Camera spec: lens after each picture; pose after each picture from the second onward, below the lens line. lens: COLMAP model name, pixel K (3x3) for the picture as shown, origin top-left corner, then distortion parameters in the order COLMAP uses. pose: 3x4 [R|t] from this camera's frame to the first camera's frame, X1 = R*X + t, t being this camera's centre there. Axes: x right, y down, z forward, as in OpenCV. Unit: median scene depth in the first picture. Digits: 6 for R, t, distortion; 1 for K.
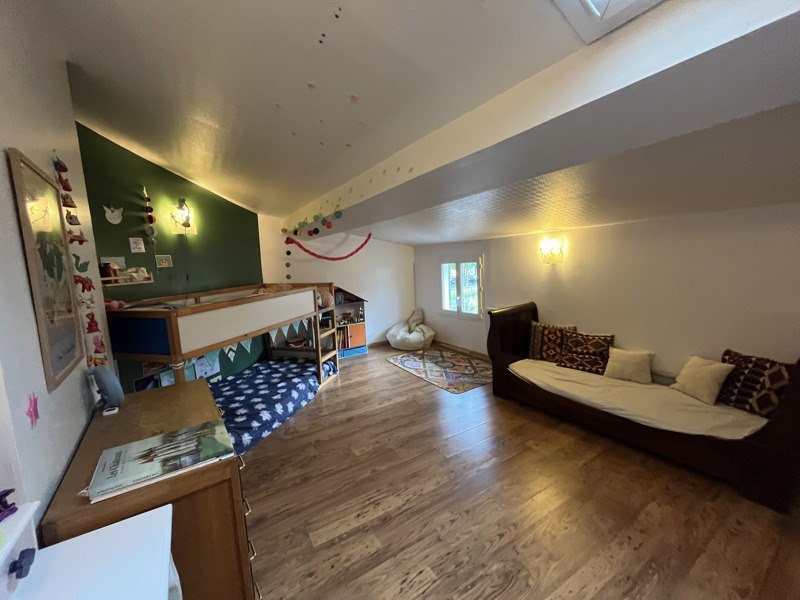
lens RADIAL K [[323.6, 0, 398.9], [0, 323.6, 299.1], [0, 0, 1]] dist [-0.000666, -0.000029]
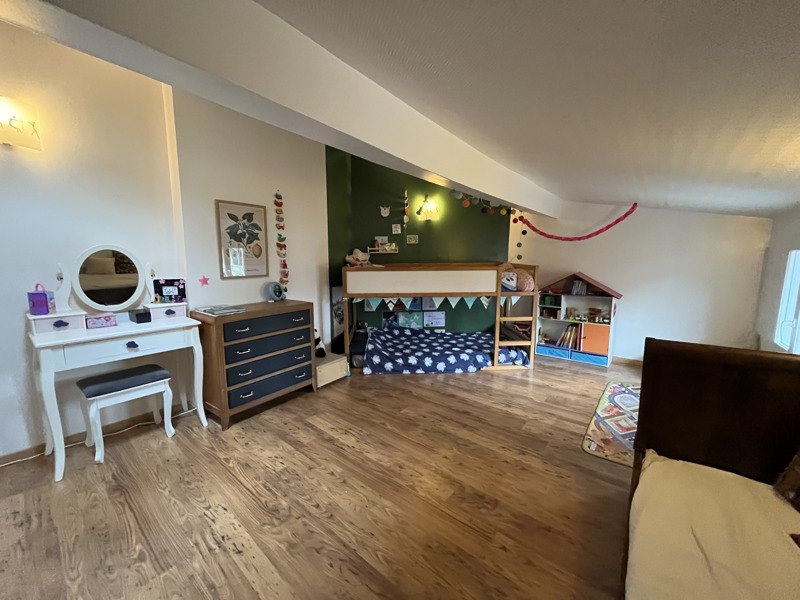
lens RADIAL K [[323.6, 0, 398.3], [0, 323.6, 299.5], [0, 0, 1]] dist [-0.000666, -0.000029]
pose [[0.310177, 0.177225, -0.934014, 0.684280], [-0.126171, 0.981453, 0.144326, -0.052471], [0.942269, 0.073078, 0.326785, 0.474076]]
